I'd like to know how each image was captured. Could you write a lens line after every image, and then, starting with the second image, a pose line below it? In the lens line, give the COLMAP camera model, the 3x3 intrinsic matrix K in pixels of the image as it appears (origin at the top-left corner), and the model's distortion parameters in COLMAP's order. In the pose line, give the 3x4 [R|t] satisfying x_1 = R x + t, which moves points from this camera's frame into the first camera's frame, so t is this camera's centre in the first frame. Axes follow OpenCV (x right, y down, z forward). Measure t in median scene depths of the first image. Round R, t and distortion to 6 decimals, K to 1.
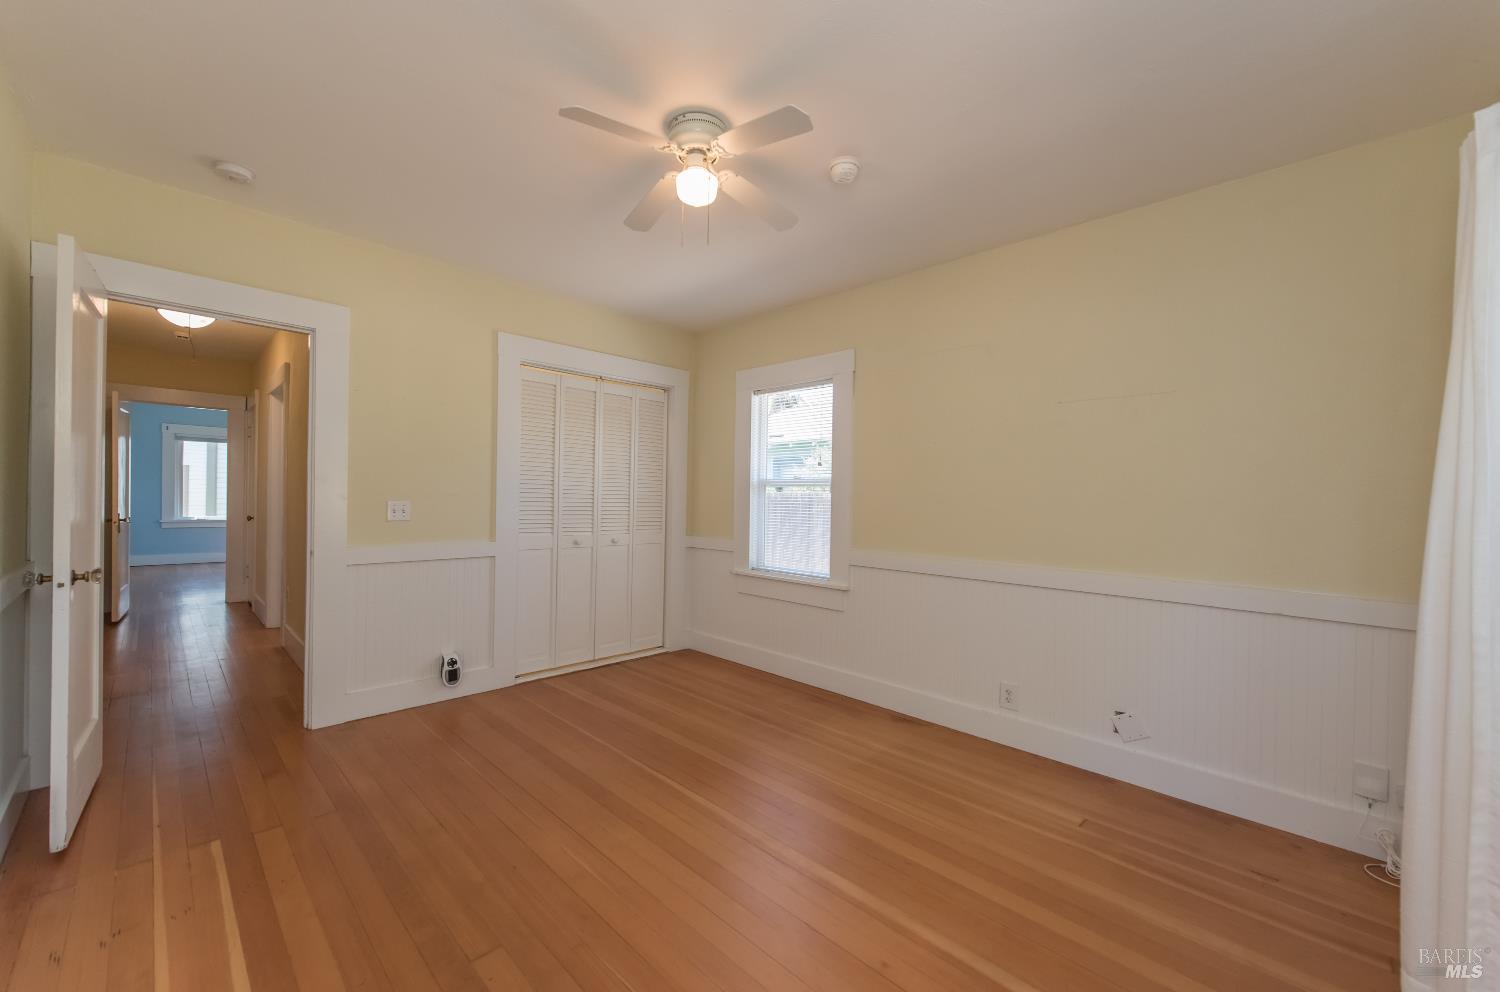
lens RADIAL K [[594.5, 0, 746.9], [0, 594.5, 500.1], [0, 0, 1]] dist [0.002520, 0.000073]
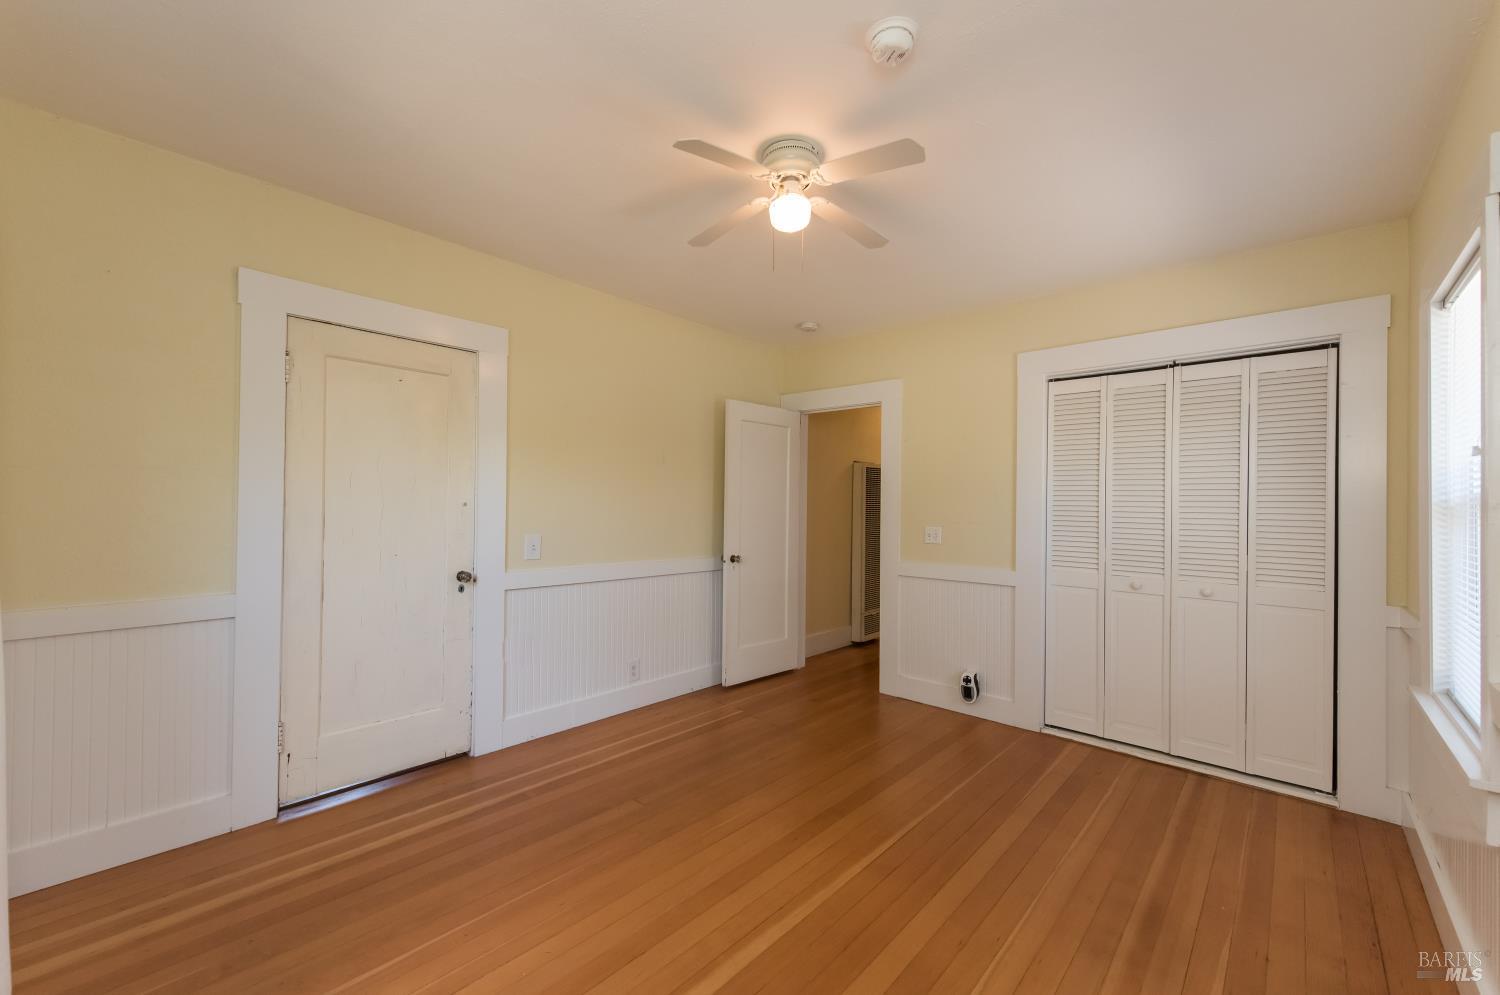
lens RADIAL K [[594.5, 0, 746.9], [0, 594.5, 501.6], [0, 0, 1]] dist [0.002520, 0.000073]
pose [[0.039488, -0.027320, -0.998846, 0.567055], [-0.023247, 0.999330, -0.028252, -0.006155], [0.998950, 0.024336, 0.038827, 0.568614]]
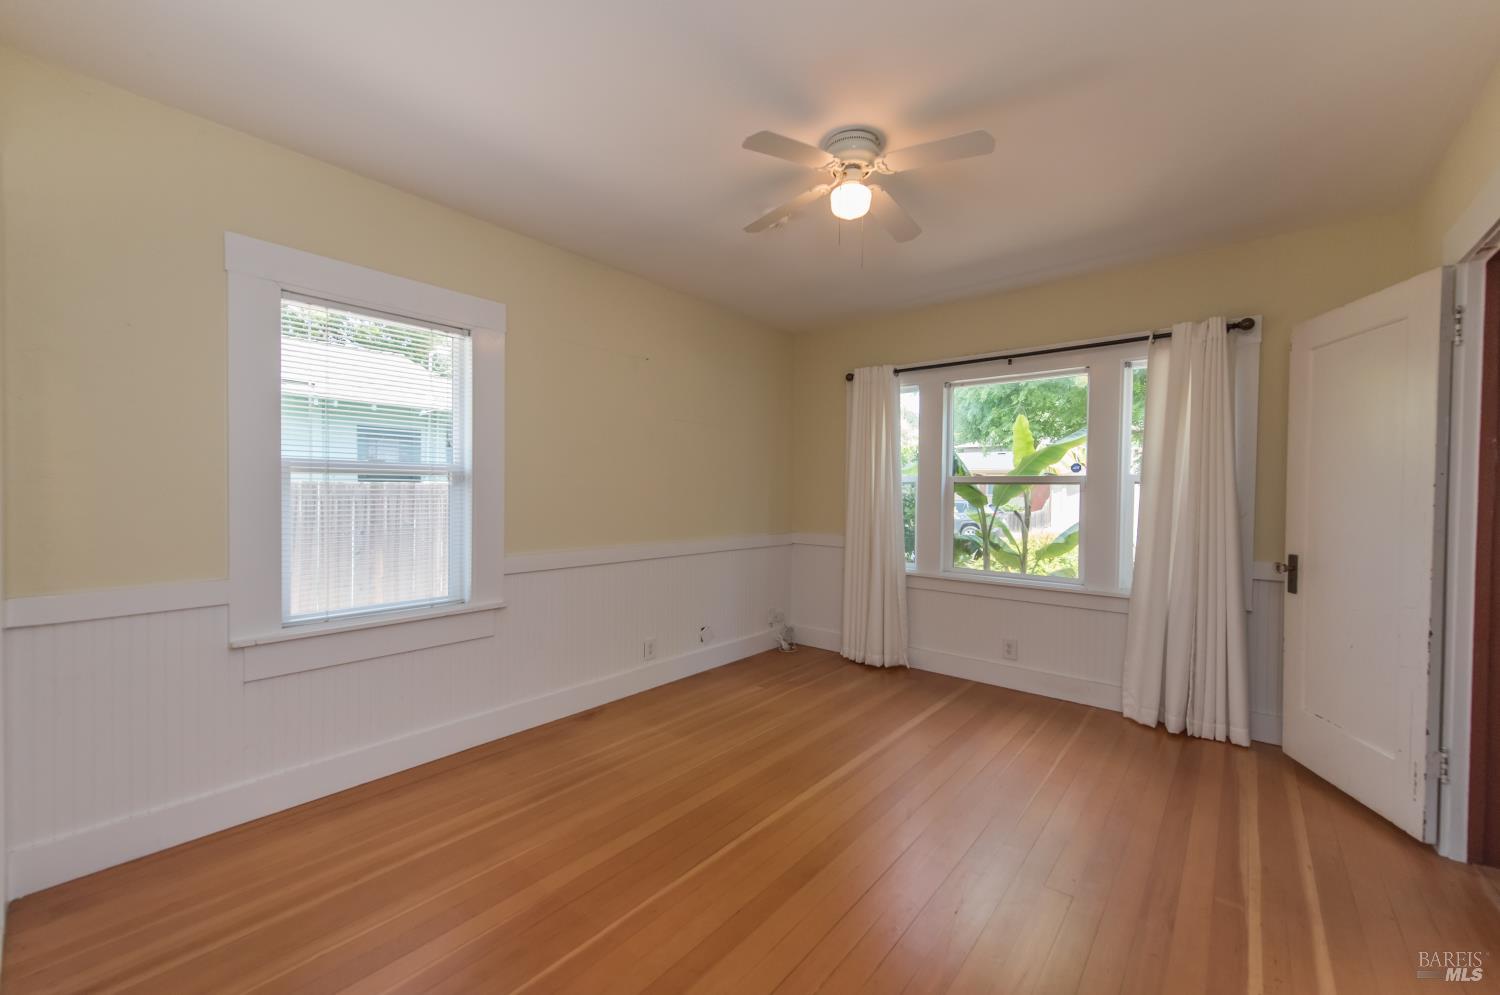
lens RADIAL K [[594.5, 0, 746.9], [0, 594.5, 501.6], [0, 0, 1]] dist [0.002520, 0.000073]
pose [[-0.098362, -0.036173, 0.994493, -0.713992], [-0.003373, 0.999346, 0.036016, -0.021891], [-0.995145, 0.000189, -0.098420, 0.814831]]
